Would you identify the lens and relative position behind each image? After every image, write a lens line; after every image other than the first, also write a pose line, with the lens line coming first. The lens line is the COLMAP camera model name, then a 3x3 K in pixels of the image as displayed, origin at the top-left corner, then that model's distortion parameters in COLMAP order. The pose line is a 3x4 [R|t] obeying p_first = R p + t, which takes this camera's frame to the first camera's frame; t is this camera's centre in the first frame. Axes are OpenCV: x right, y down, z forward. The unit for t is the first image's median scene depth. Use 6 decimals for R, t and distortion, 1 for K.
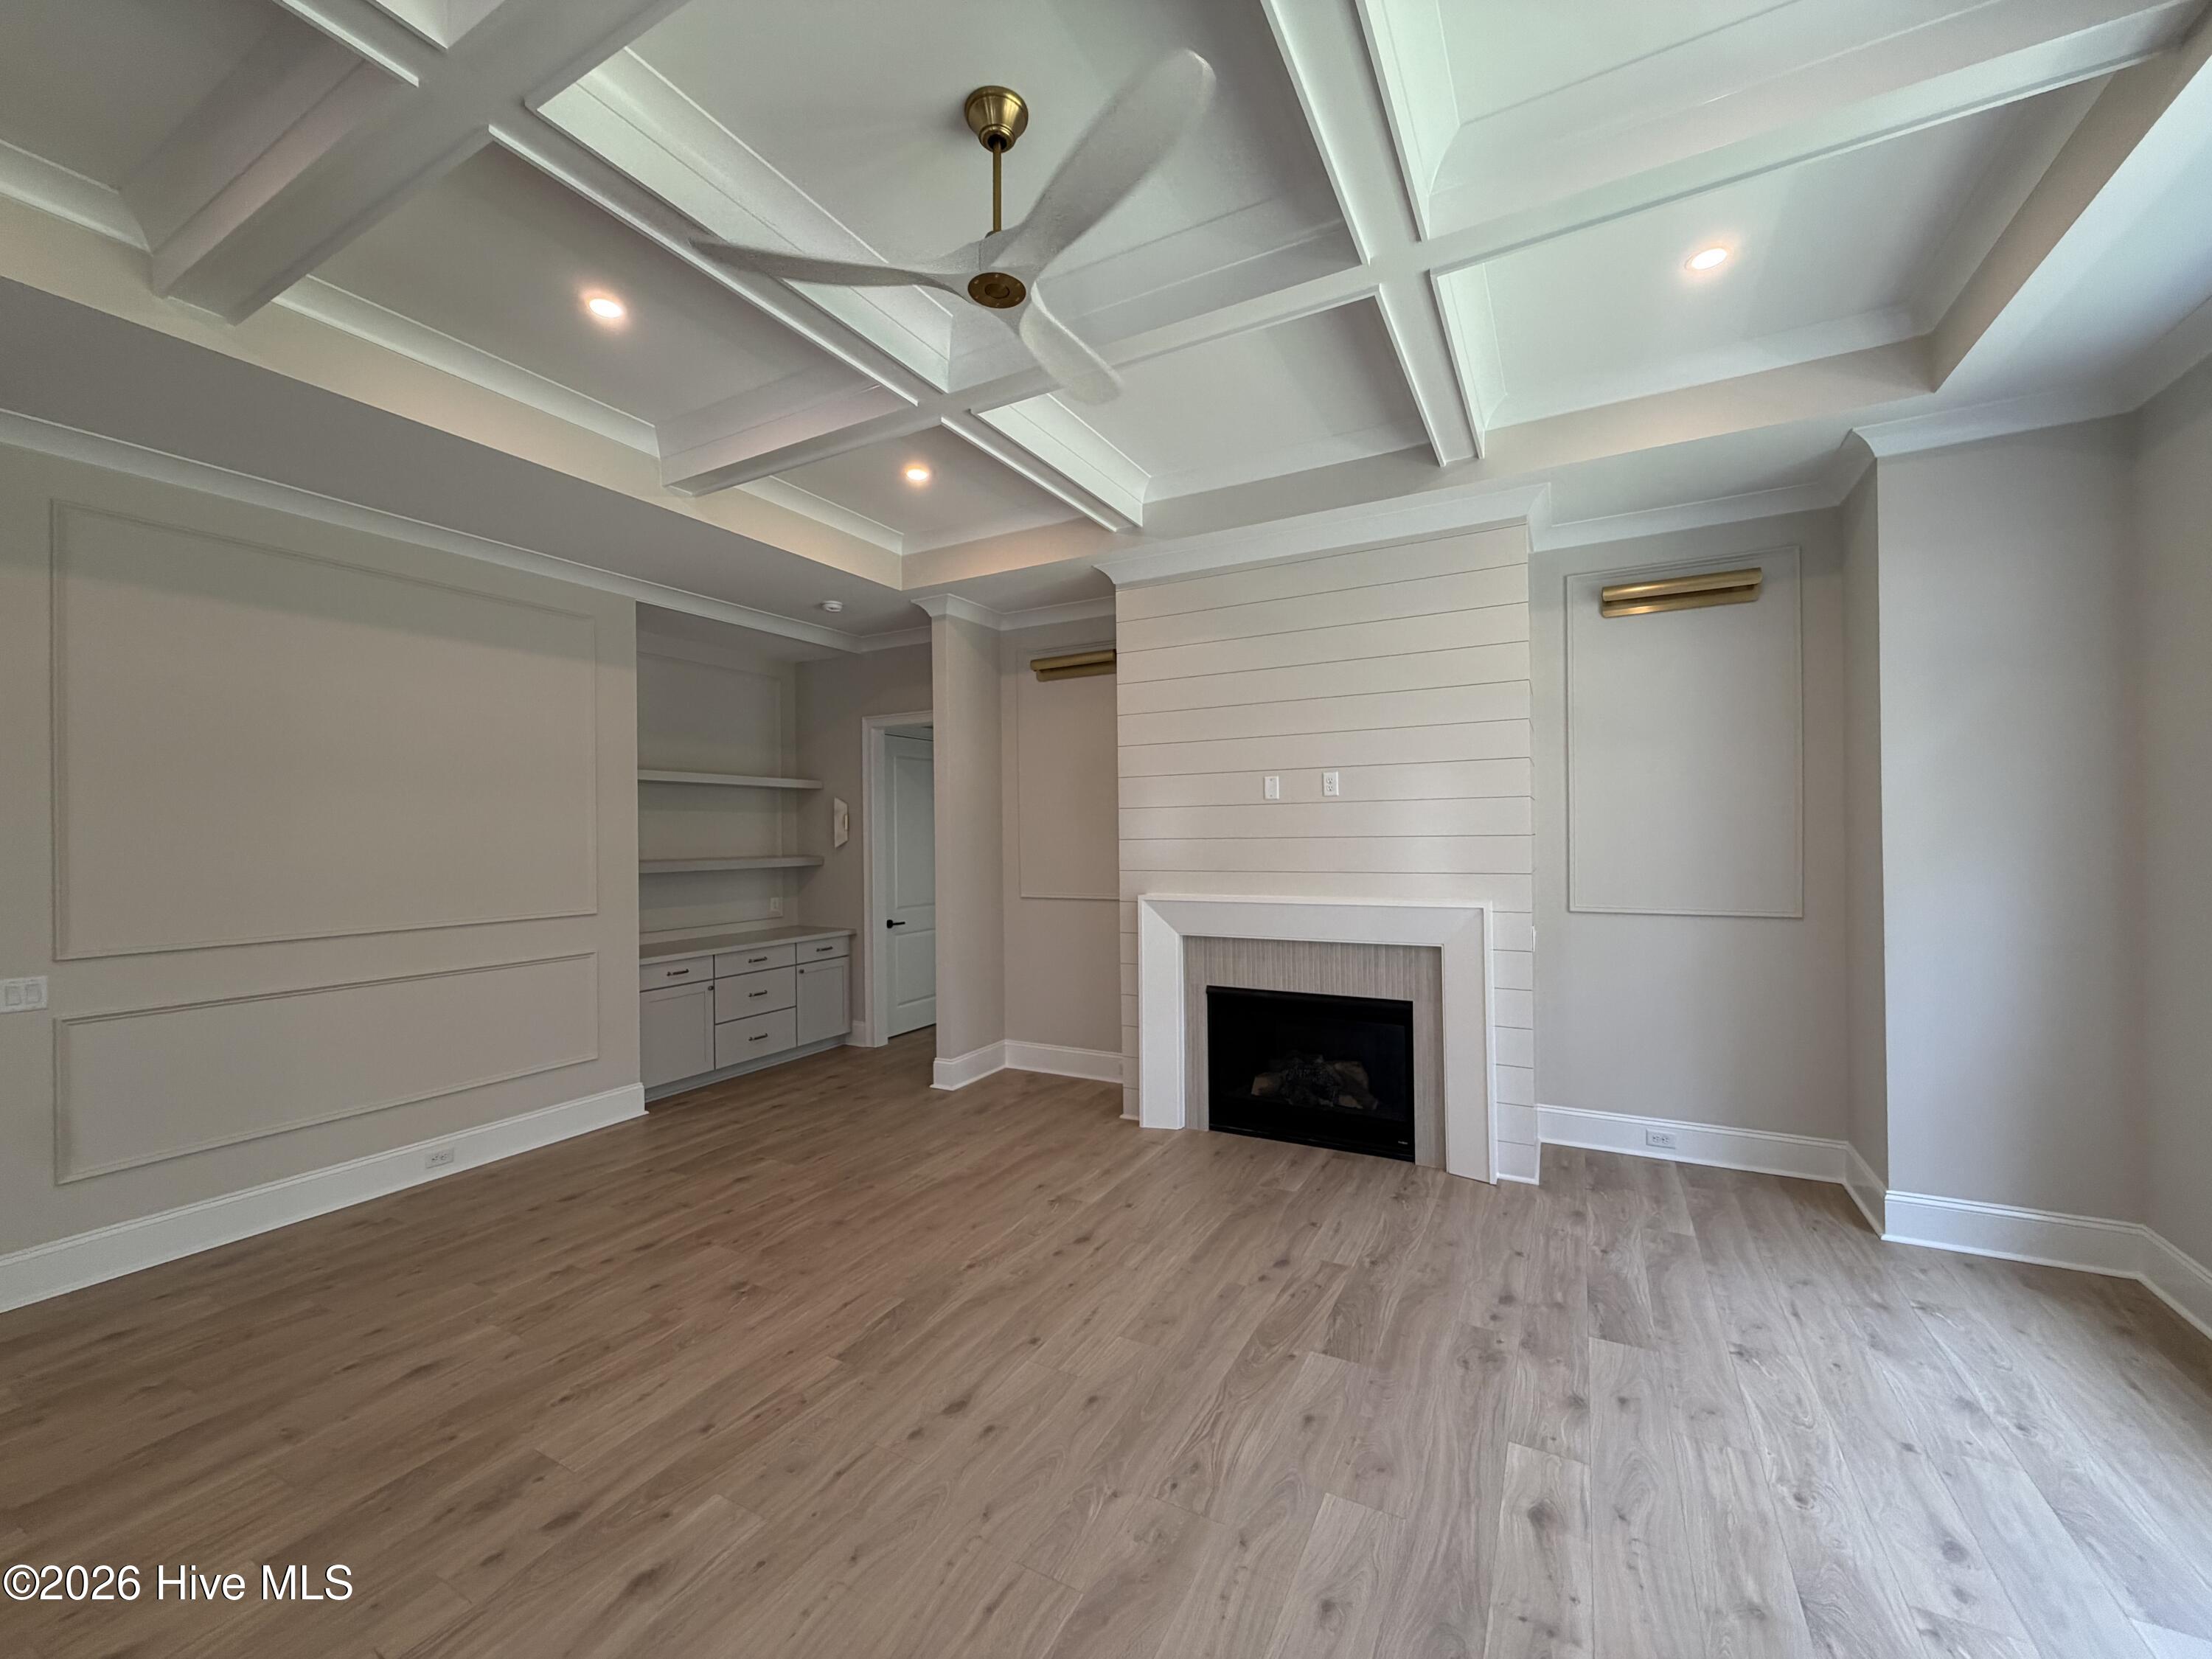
lens RADIAL K [[882.2, 0, 1095.2], [0, 882.2, 833.7], [0, 0, 1]] dist [0.002116, -0.000291]
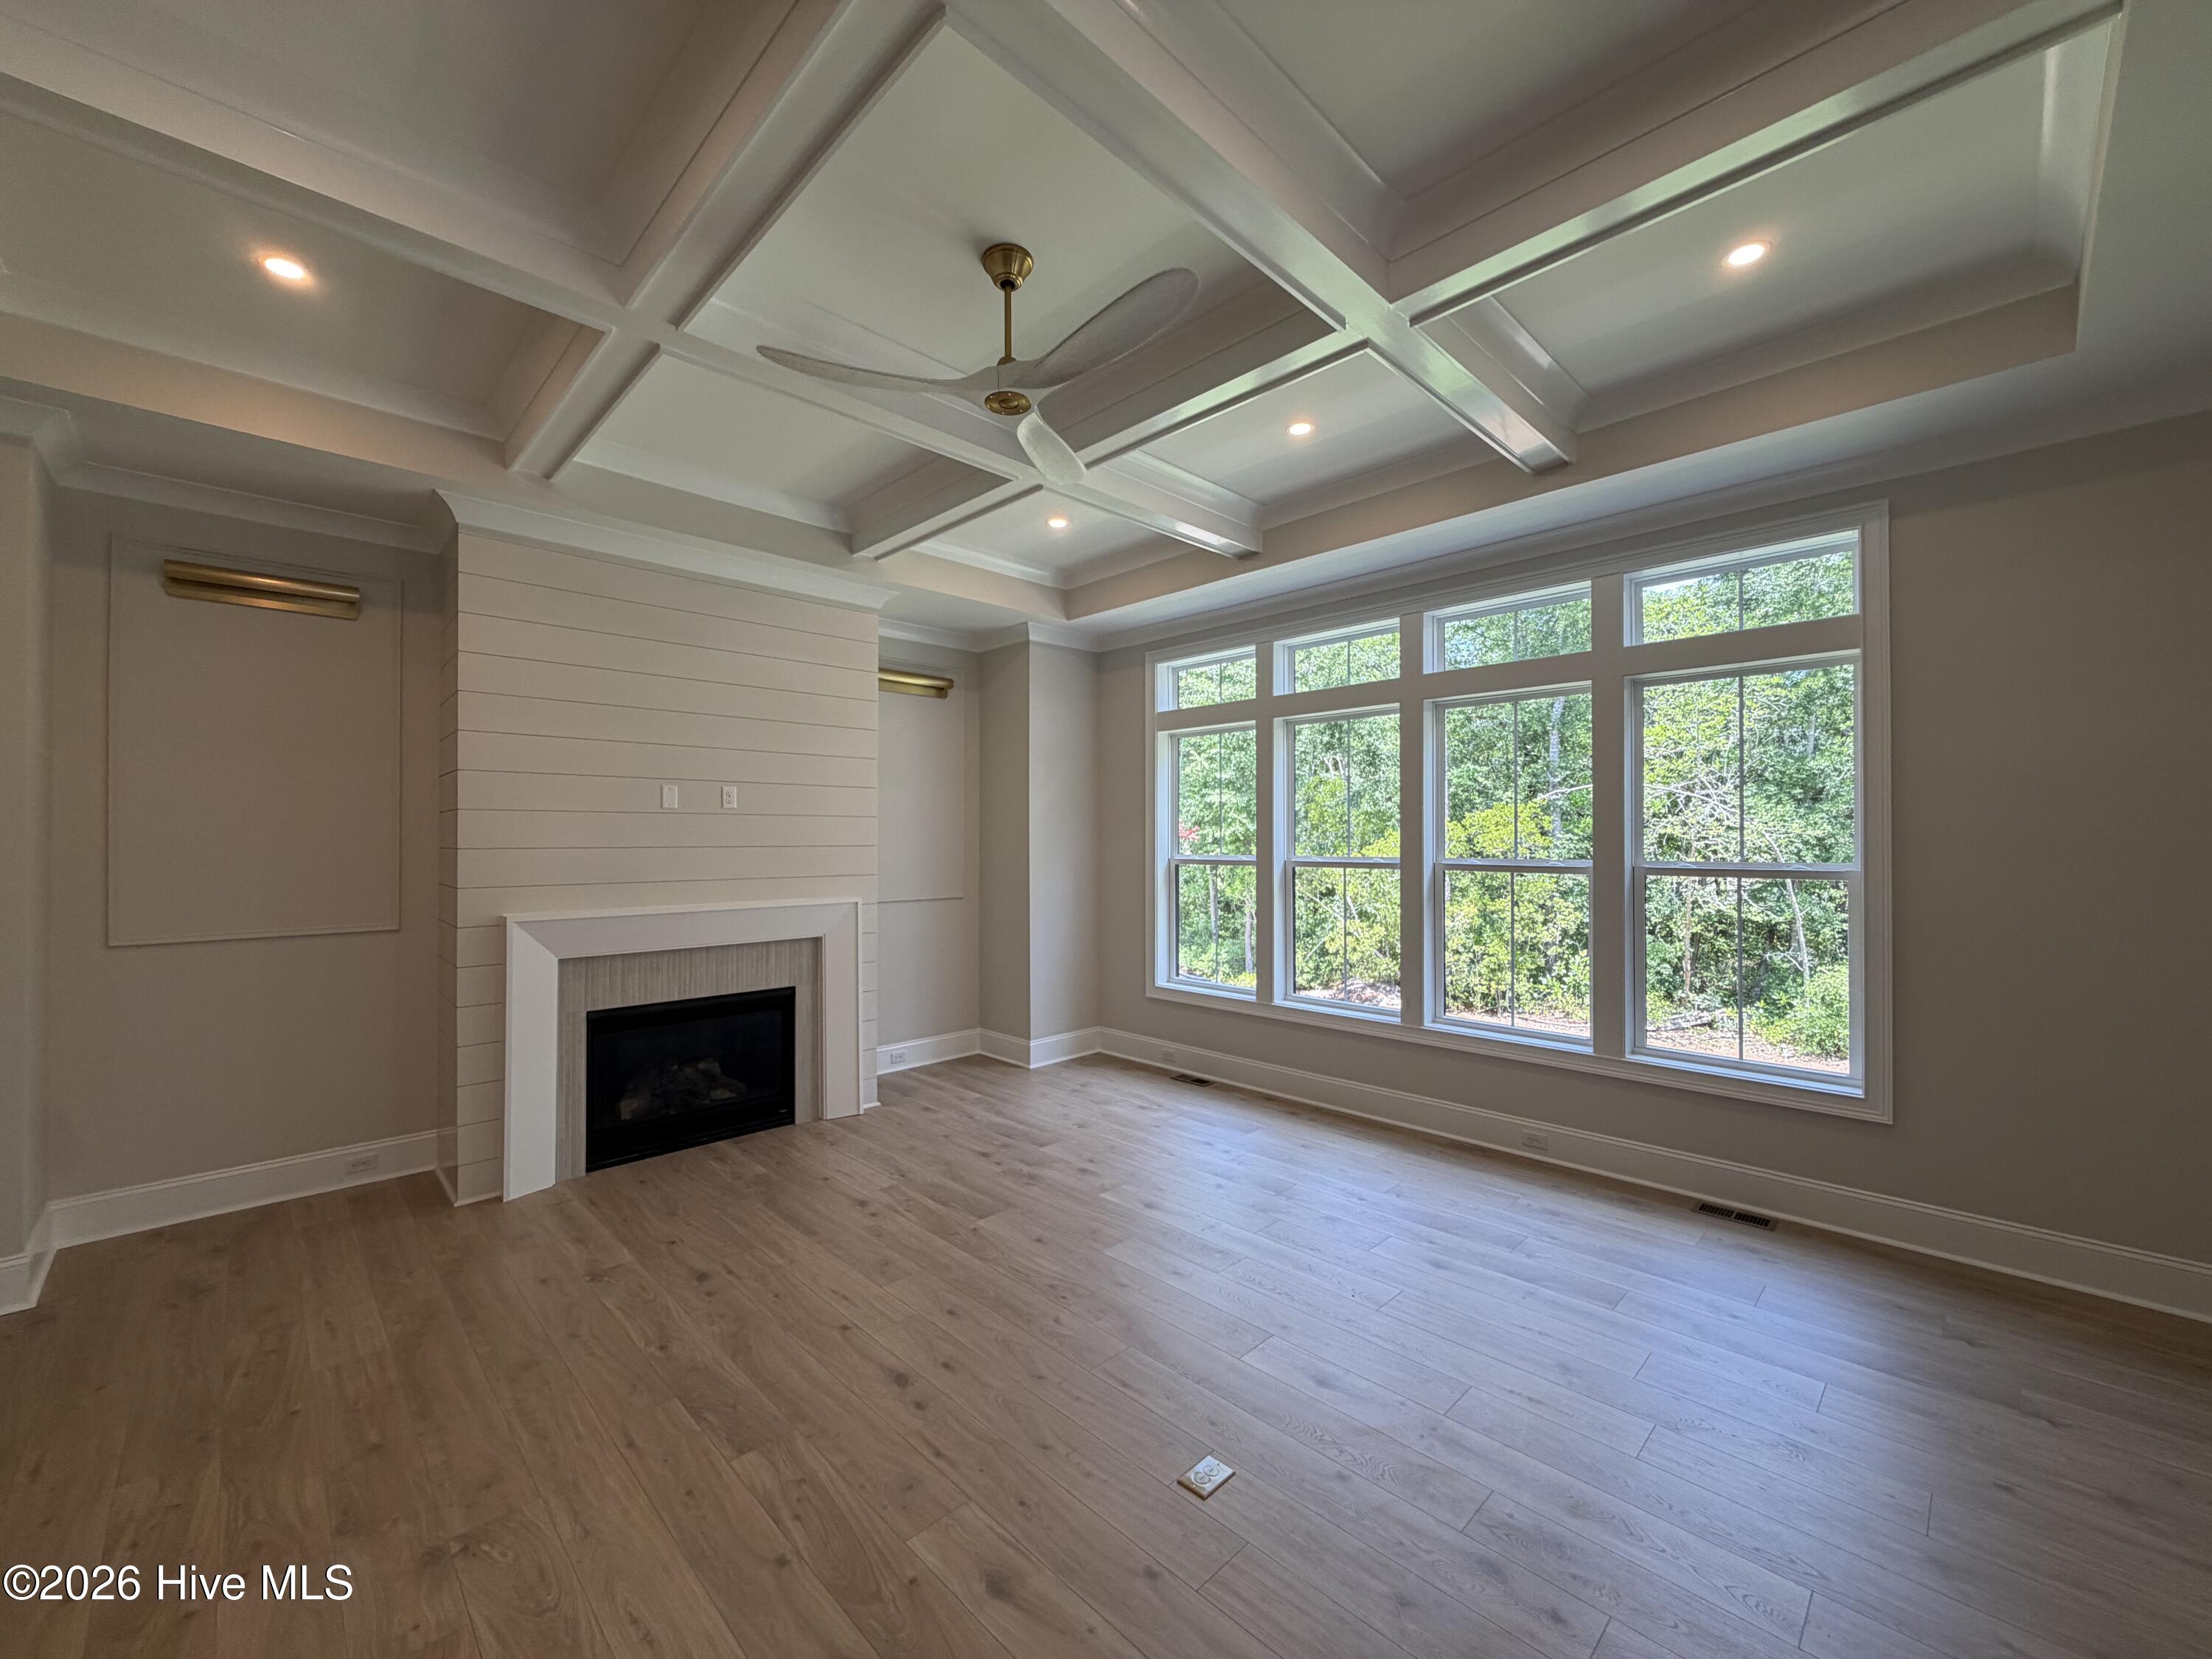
lens RADIAL K [[882.2, 0, 1095.2], [0, 882.2, 833.7], [0, 0, 1]] dist [0.002116, -0.000291]
pose [[0.290829, 0.018530, 0.956596, -0.727438], [-0.003282, 0.999826, -0.018369, 0.007262], [-0.956770, 0.002202, 0.290839, 0.303794]]
